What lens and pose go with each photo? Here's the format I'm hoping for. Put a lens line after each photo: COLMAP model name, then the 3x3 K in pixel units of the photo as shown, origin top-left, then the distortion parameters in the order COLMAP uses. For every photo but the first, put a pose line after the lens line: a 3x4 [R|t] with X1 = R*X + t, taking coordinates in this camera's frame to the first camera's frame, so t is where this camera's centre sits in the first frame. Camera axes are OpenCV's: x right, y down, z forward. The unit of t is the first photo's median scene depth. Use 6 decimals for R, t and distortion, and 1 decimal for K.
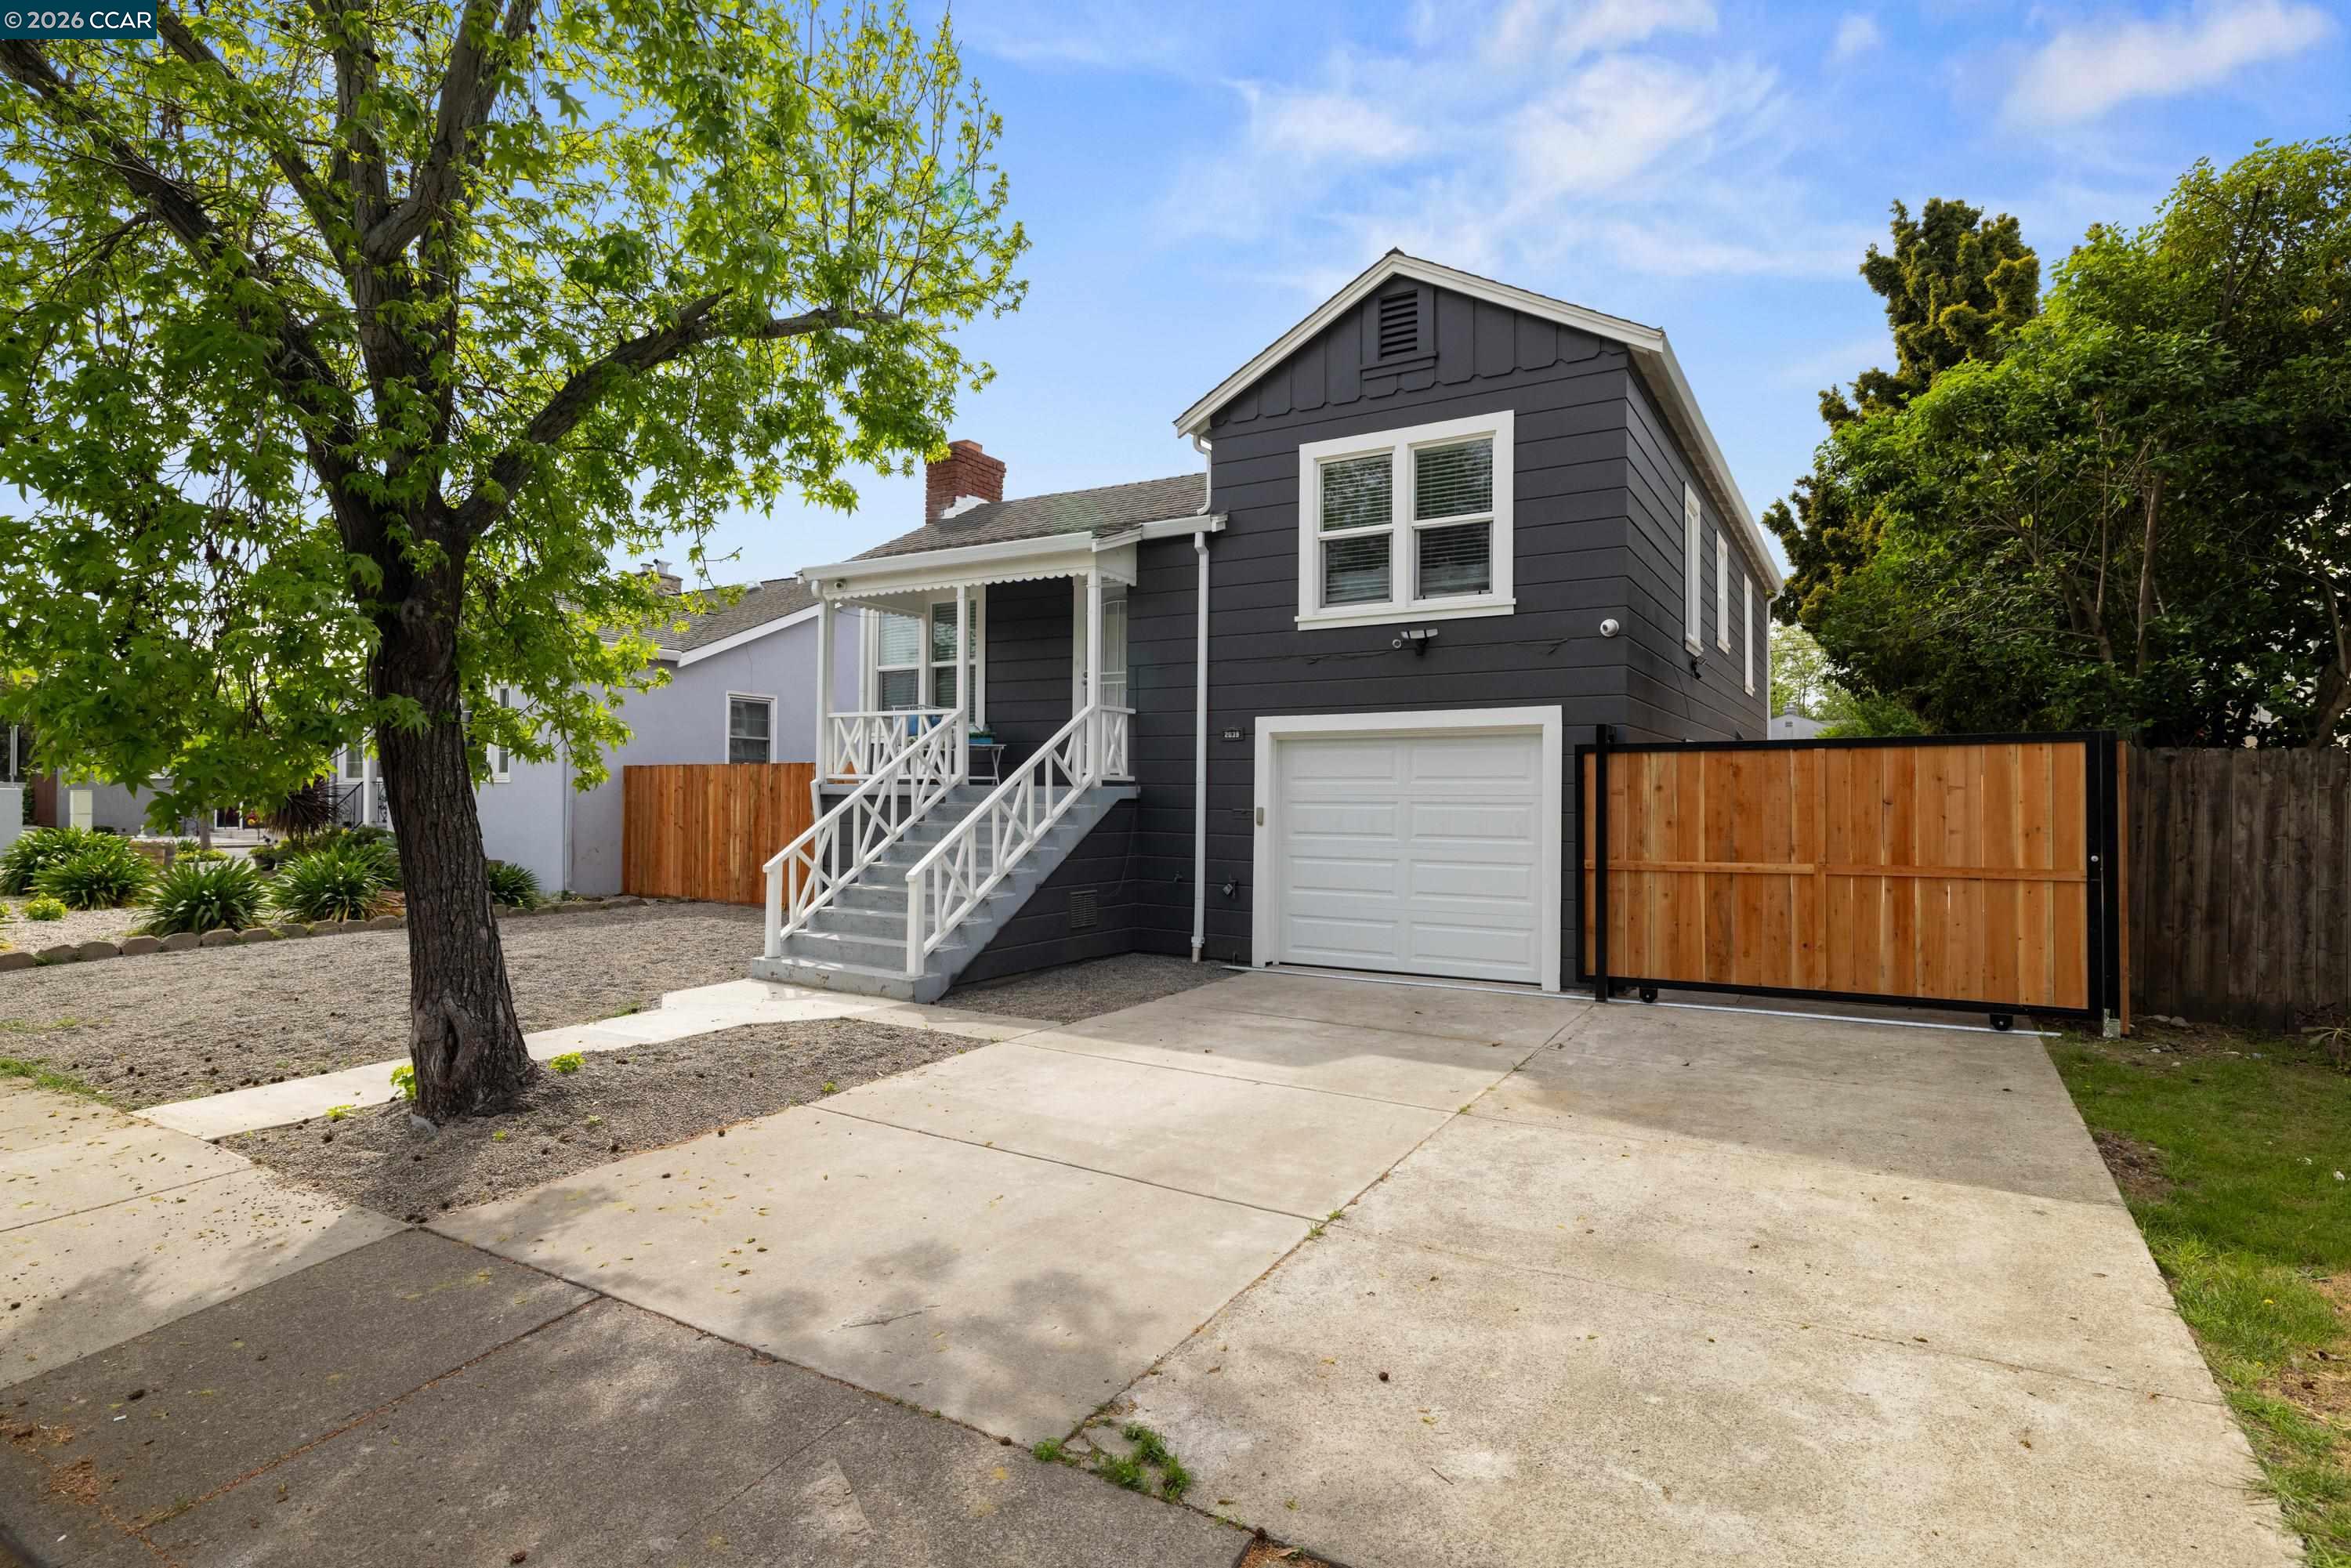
lens RADIAL K [[1157.6, 0, 1171.1], [0, 1157.6, 805.4], [0, 0, 1]] dist [-0.002539, 0.001240]
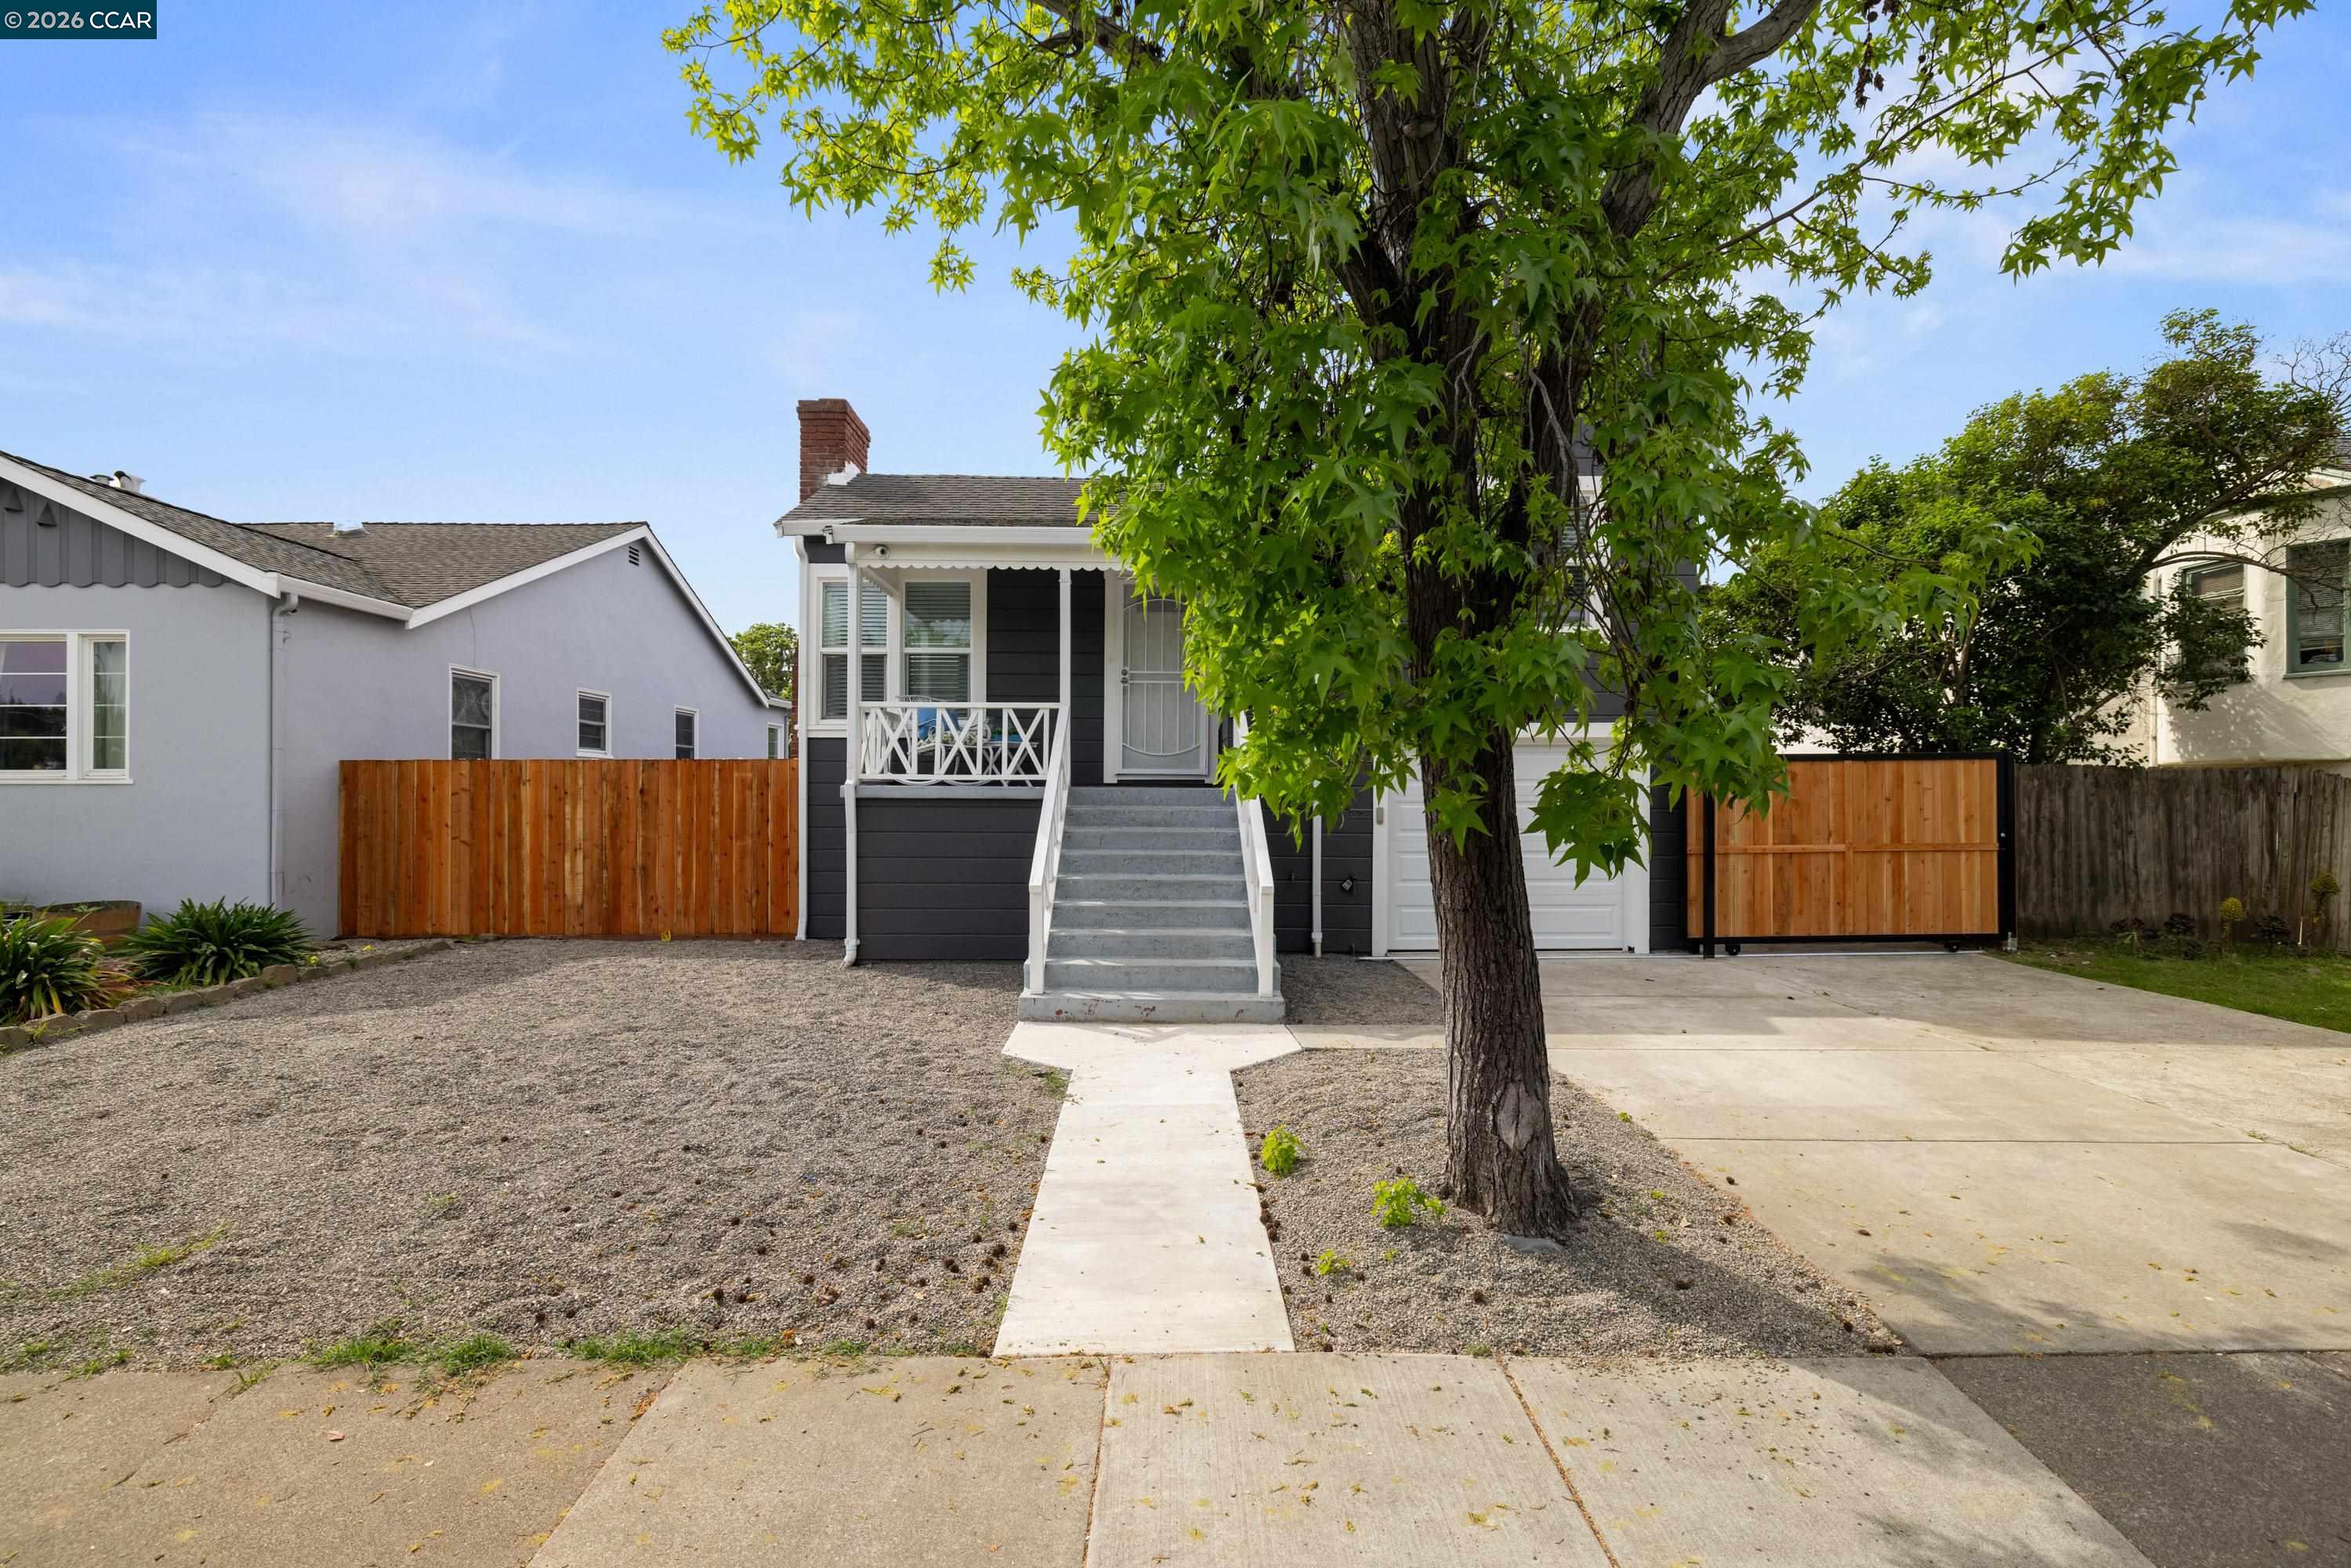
lens RADIAL K [[1056.1, 0, 1175.5], [0, 1056.1, 784.0], [0, 0, 1]] dist [0.001868, 0.000457]
pose [[0.850717, -0.000930, 0.525623, -0.764861], [0.009304, 0.999868, -0.013288, -0.011206], [-0.525541, 0.016195, 0.850614, 0.337433]]
